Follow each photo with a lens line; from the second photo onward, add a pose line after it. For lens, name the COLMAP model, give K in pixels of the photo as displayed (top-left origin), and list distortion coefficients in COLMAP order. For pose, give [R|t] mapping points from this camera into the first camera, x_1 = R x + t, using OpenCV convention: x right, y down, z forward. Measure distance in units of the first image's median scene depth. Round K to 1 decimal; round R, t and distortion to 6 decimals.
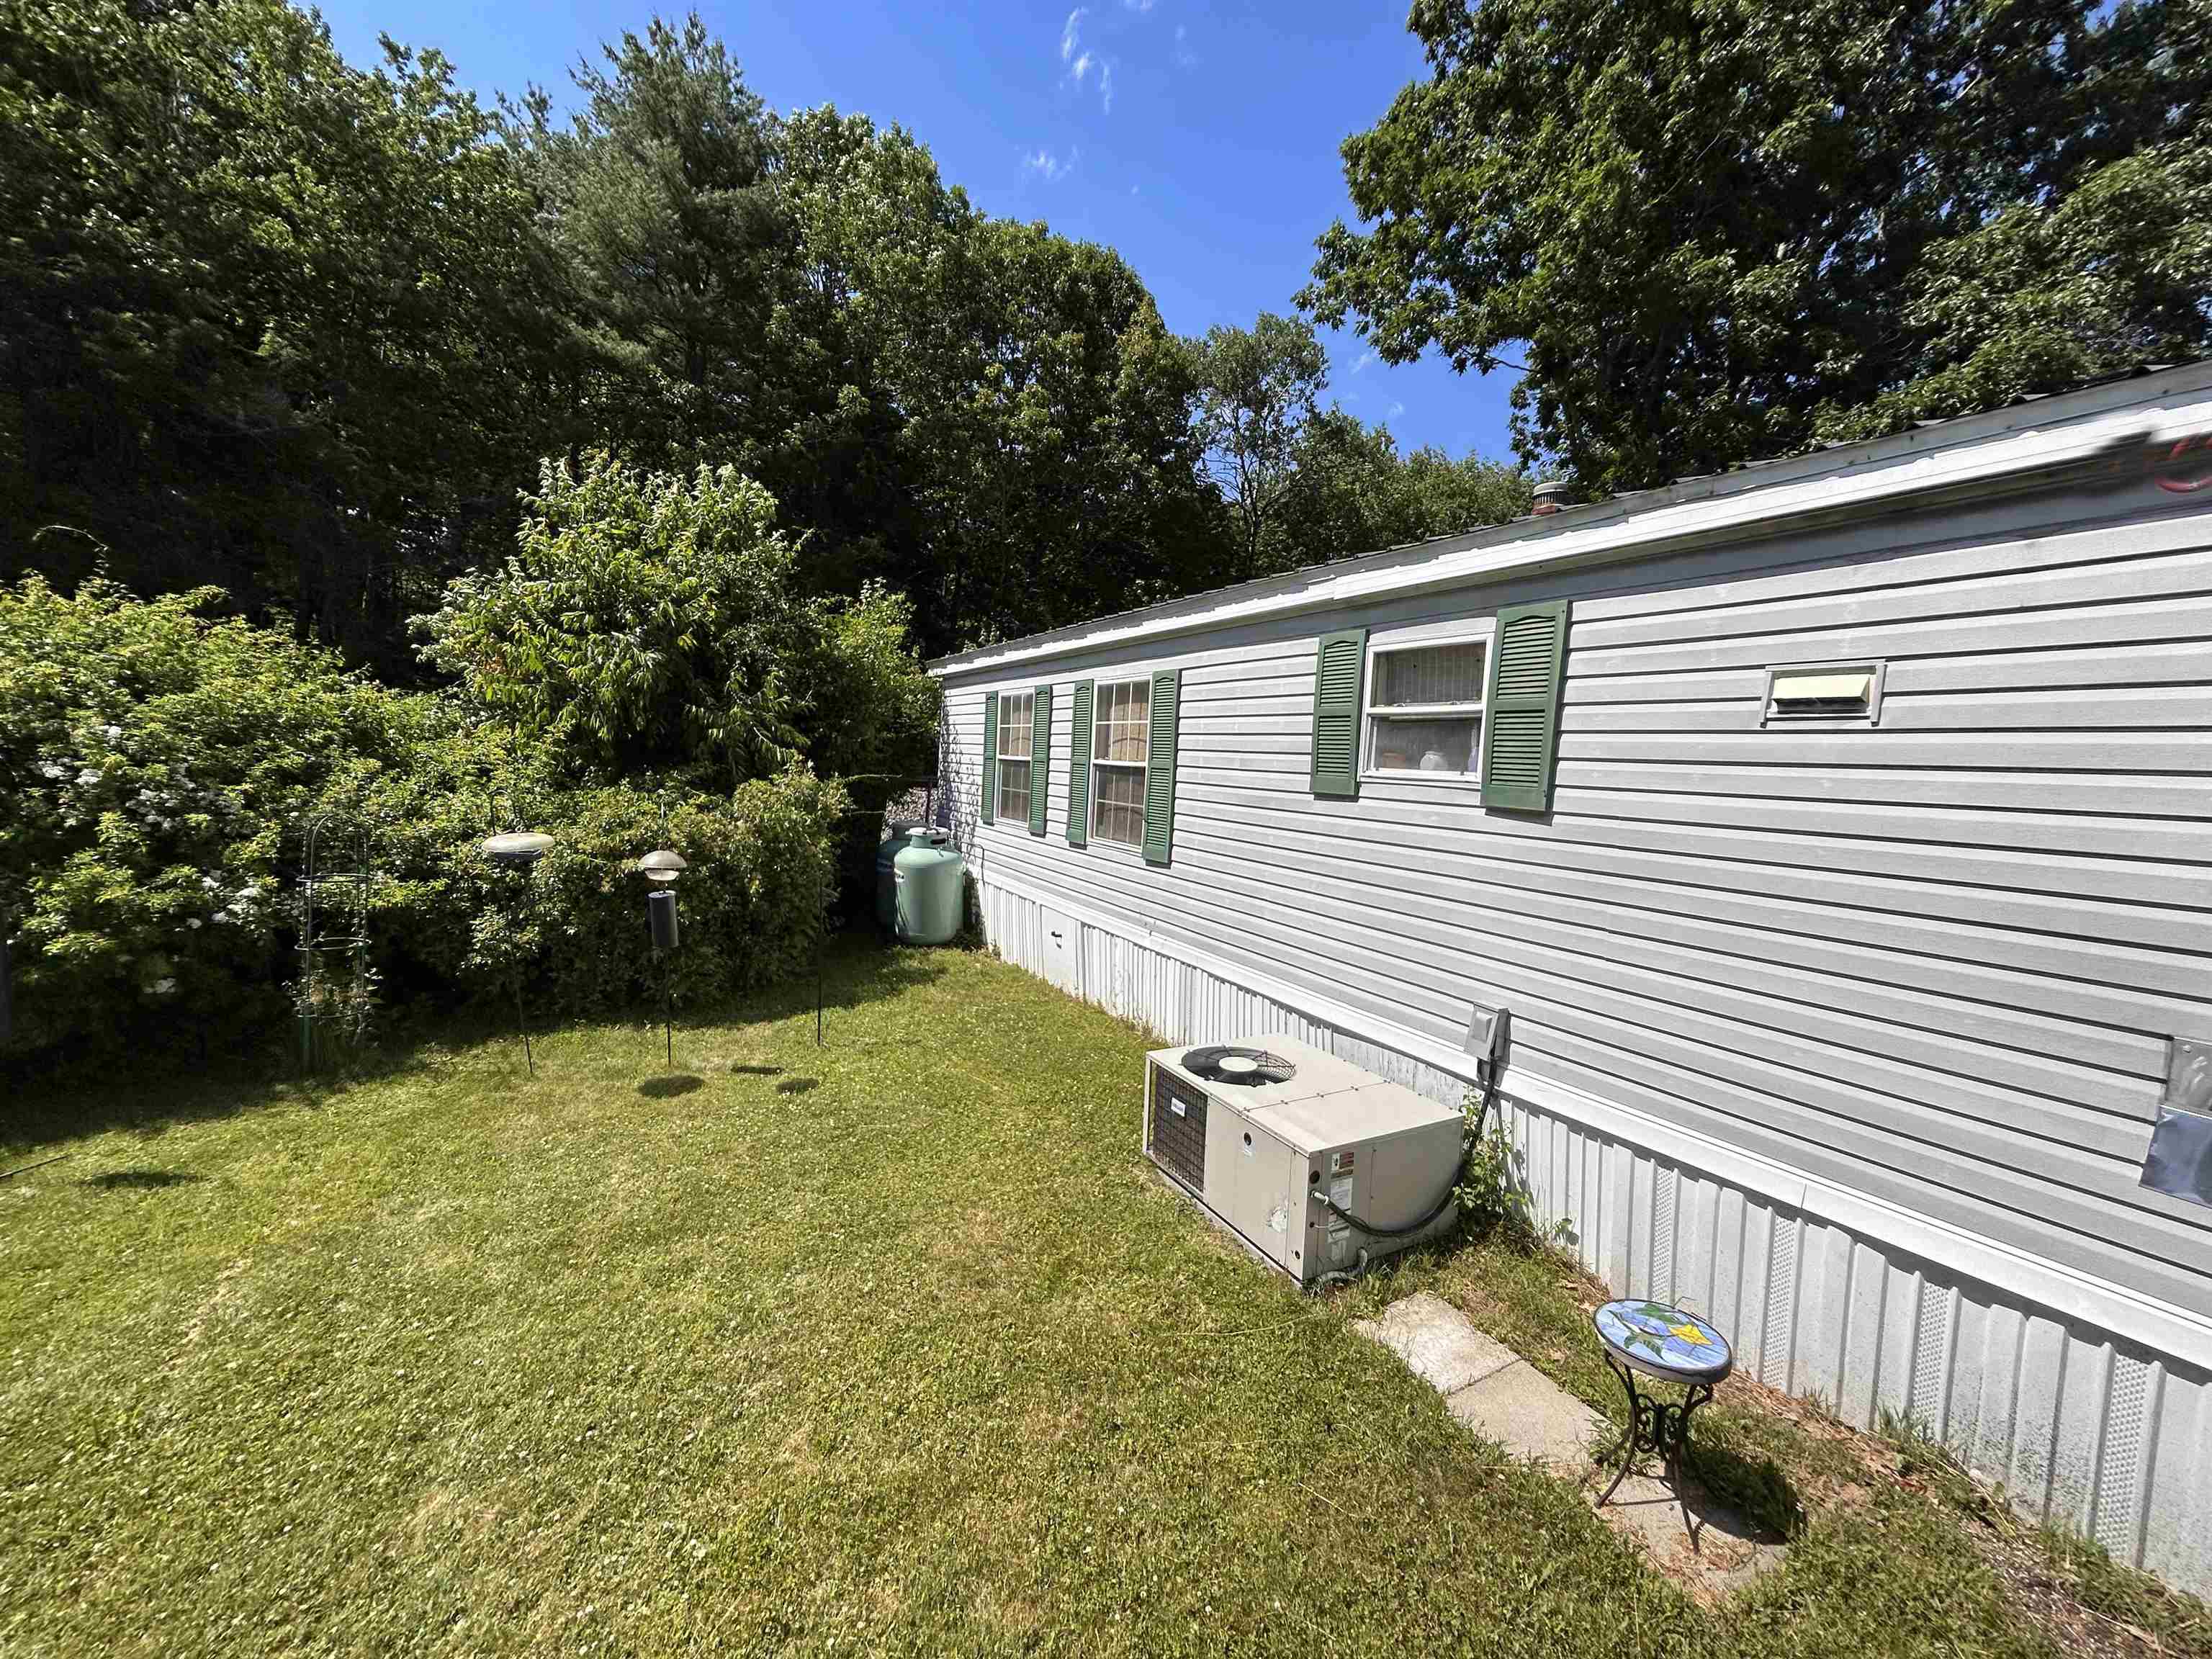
lens RADIAL K [[906.0, 0, 1086.4], [0, 906.0, 829.7], [0, 0, 1]] dist [0.001950, 0.000536]
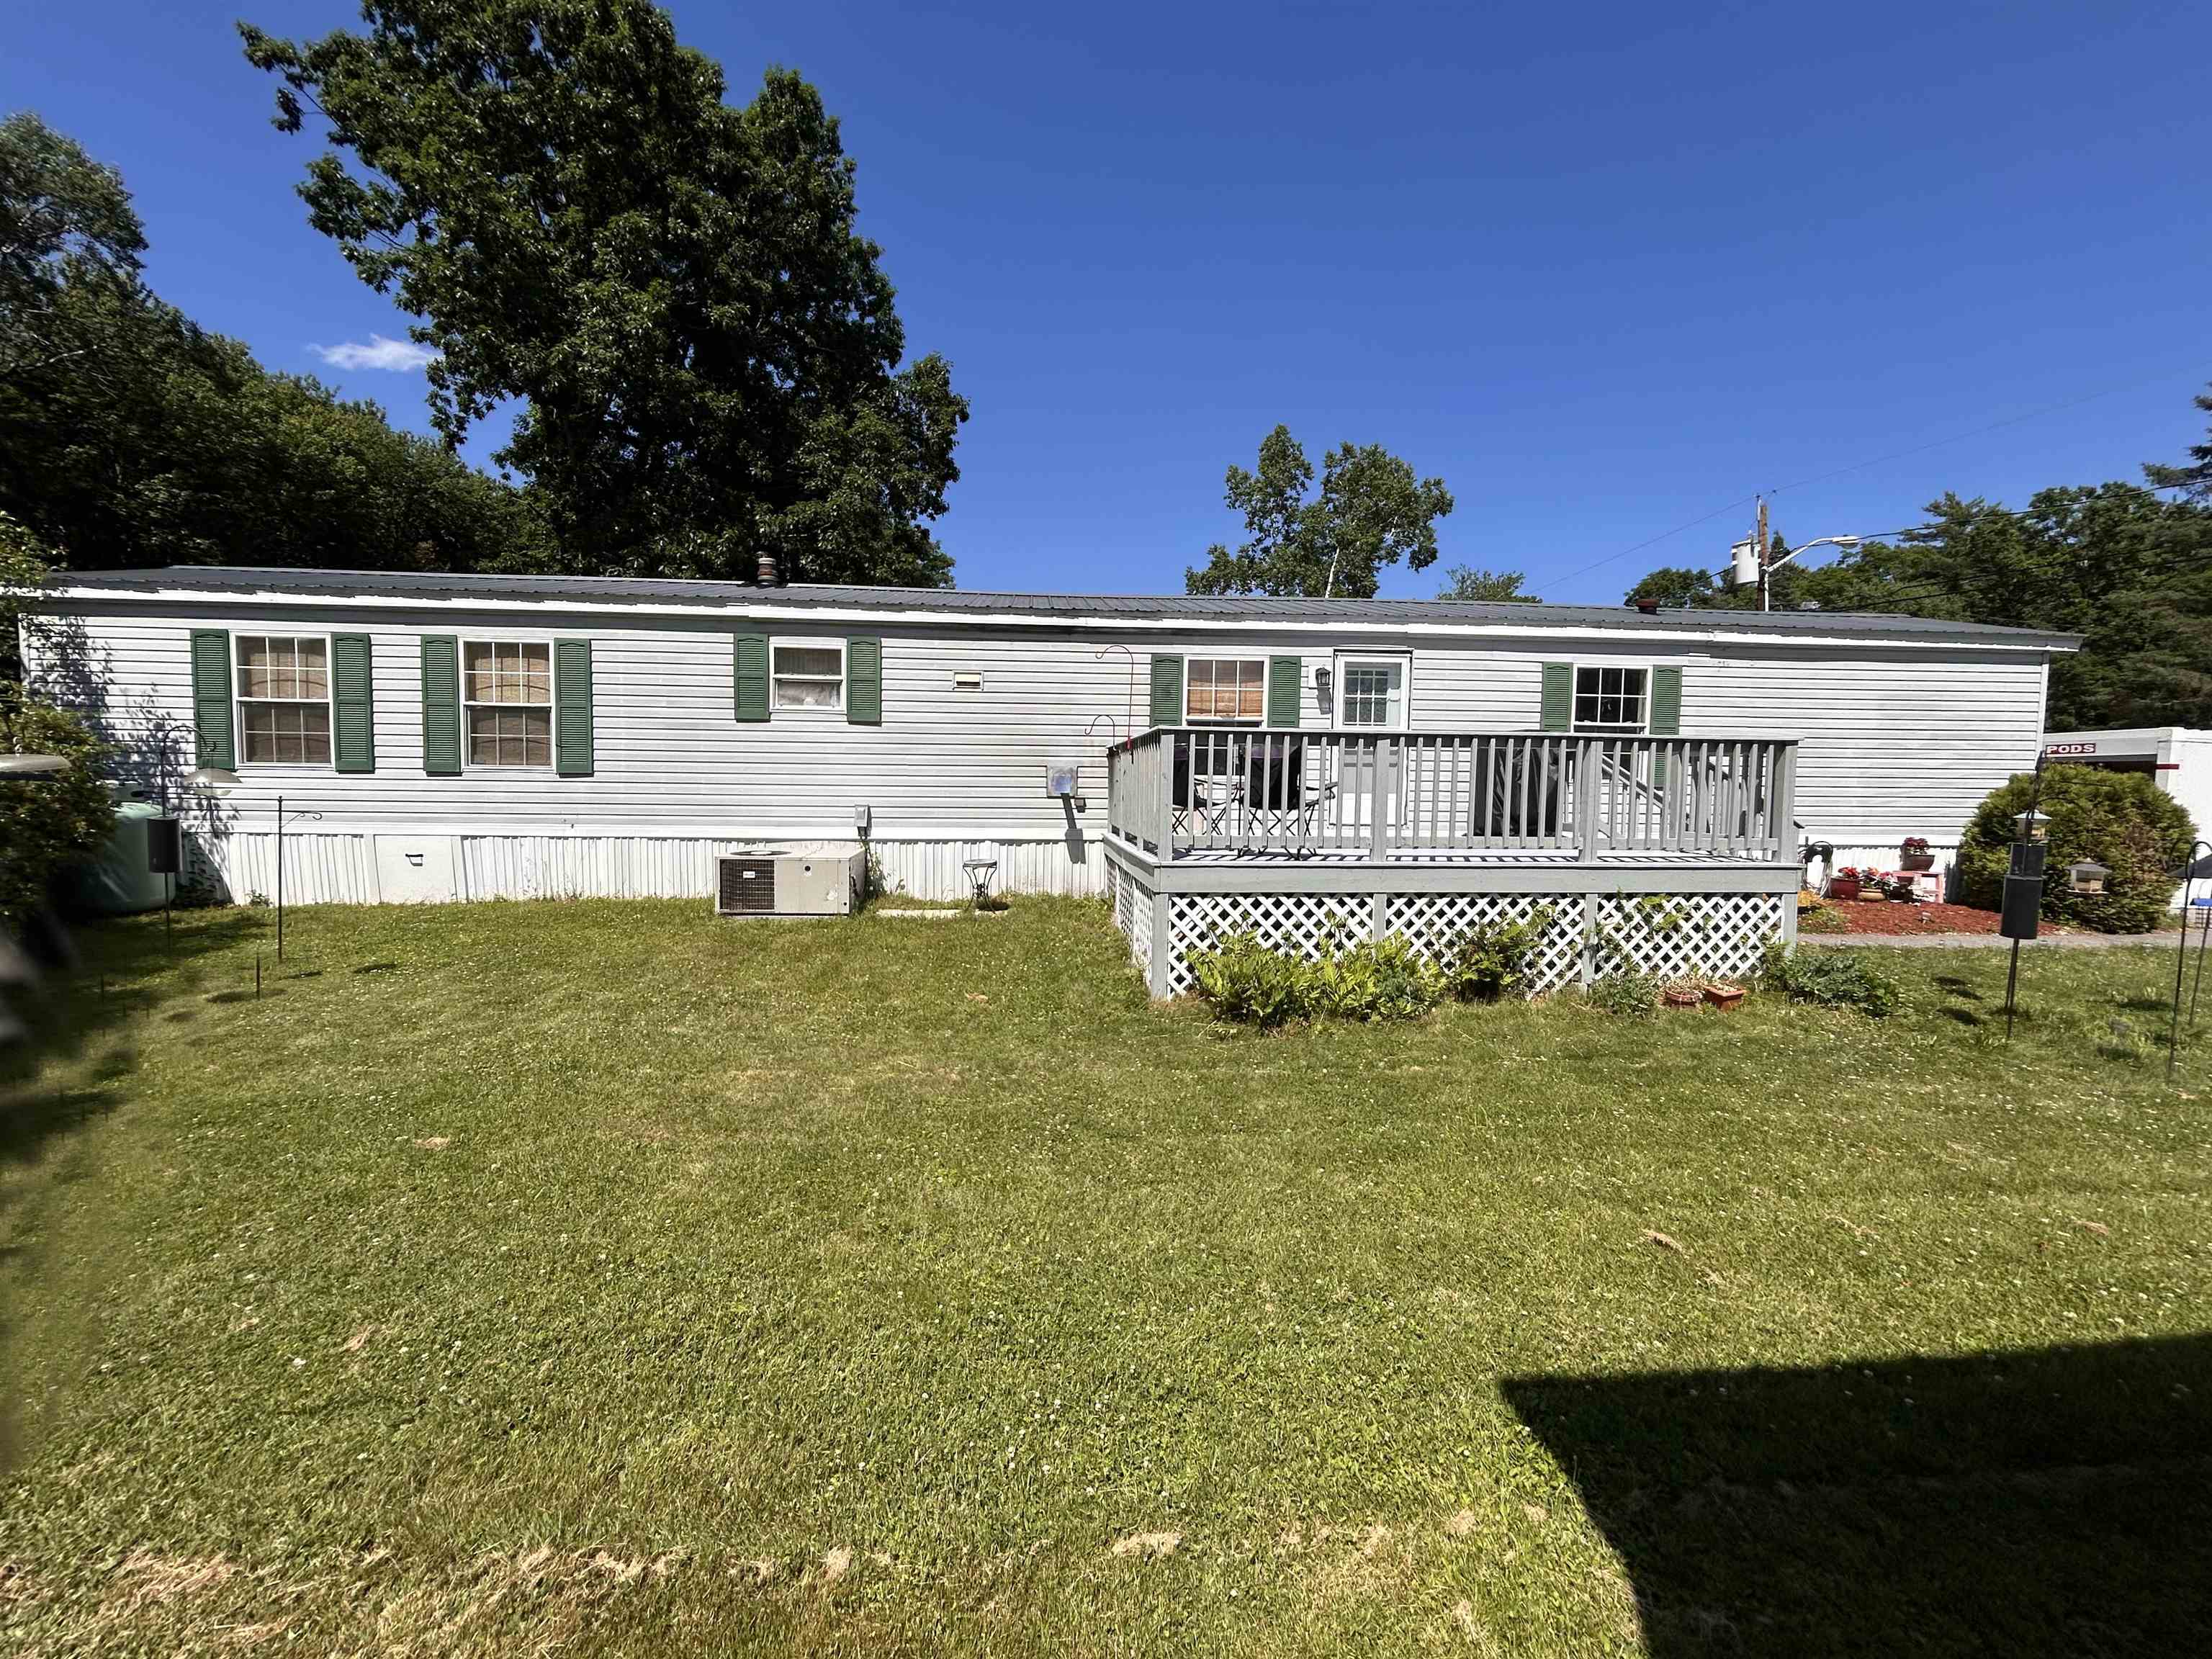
lens RADIAL K [[884.9, 0, 1106.0], [0, 884.9, 829.5], [0, 0, 1]] dist [-0.000707, 0.000606]
pose [[0.386671, -0.096547, 0.917150, -0.774375], [0.076102, 0.994453, 0.072600, 0.074857], [-0.919072, 0.041725, 0.391874, -0.266228]]
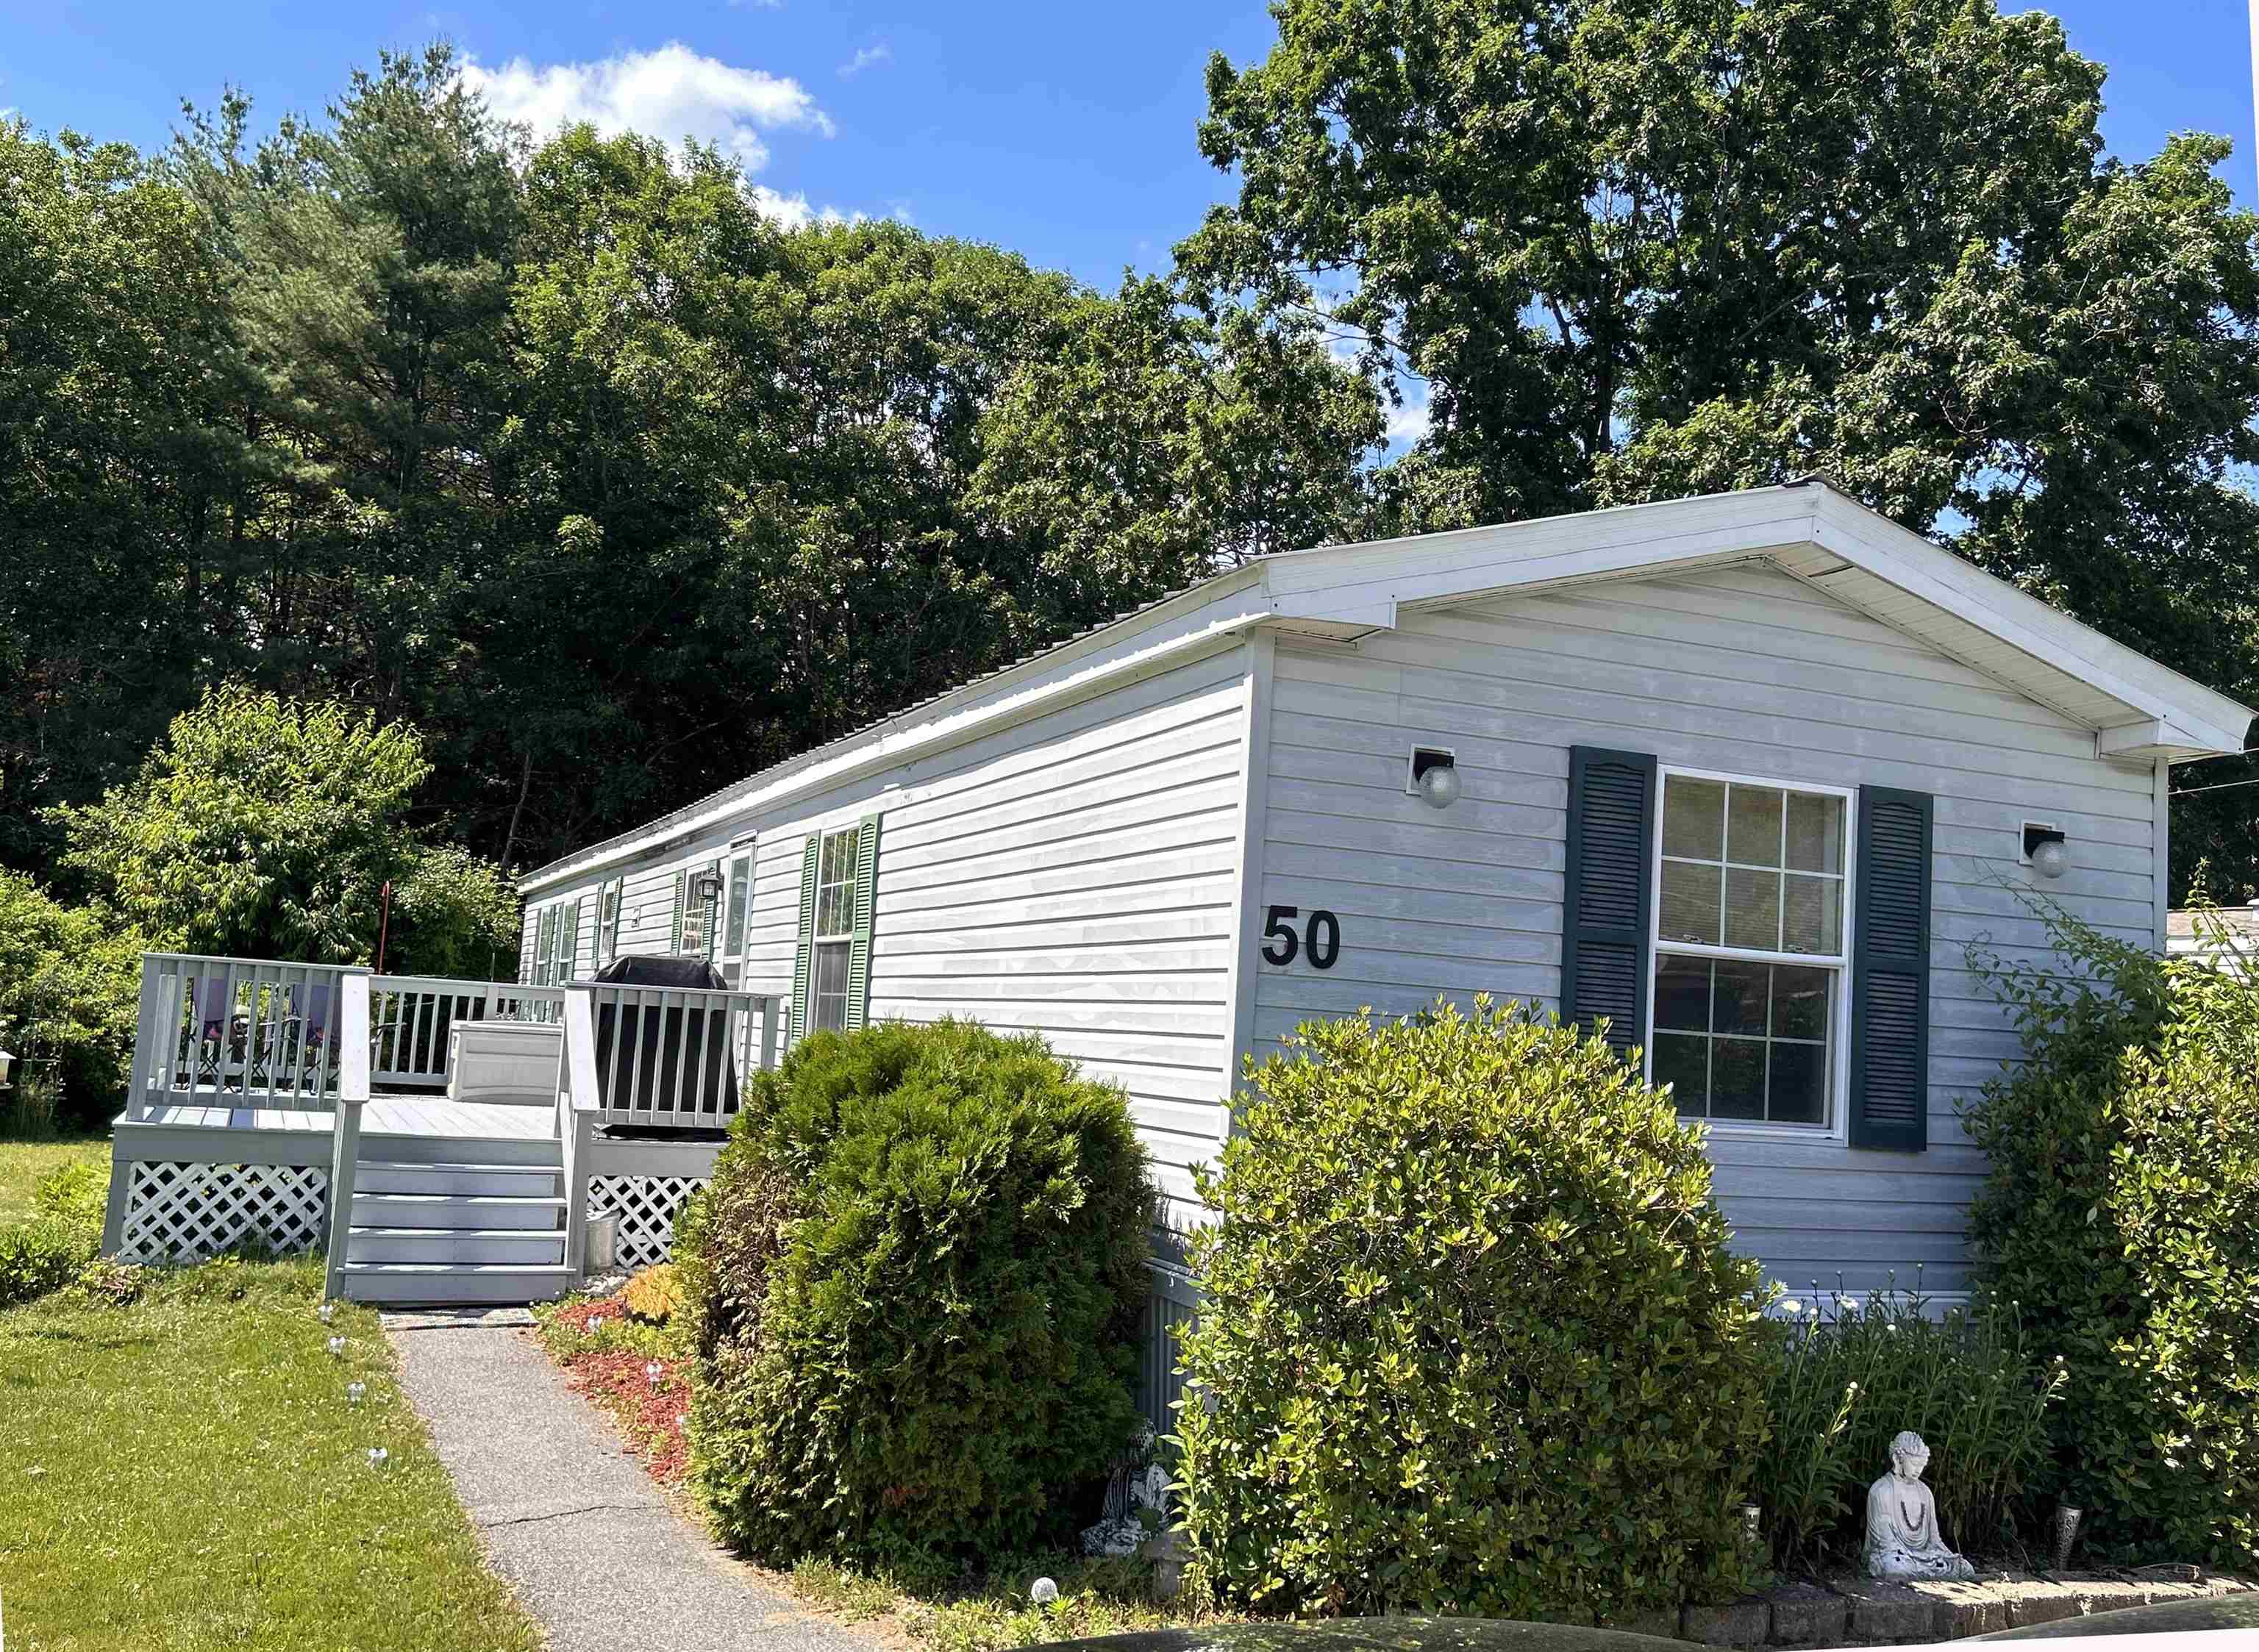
lens RADIAL K [[1983.5, 0, 1131.3], [0, 1983.5, 793.2], [0, 0, 1]] dist [0.046292, -0.002183]
pose [[0.997329, 0.002850, -0.072979, 1.105402], [-0.017271, 0.980101, -0.197748, 0.262376], [0.070964, 0.198481, 0.977532, -1.971687]]
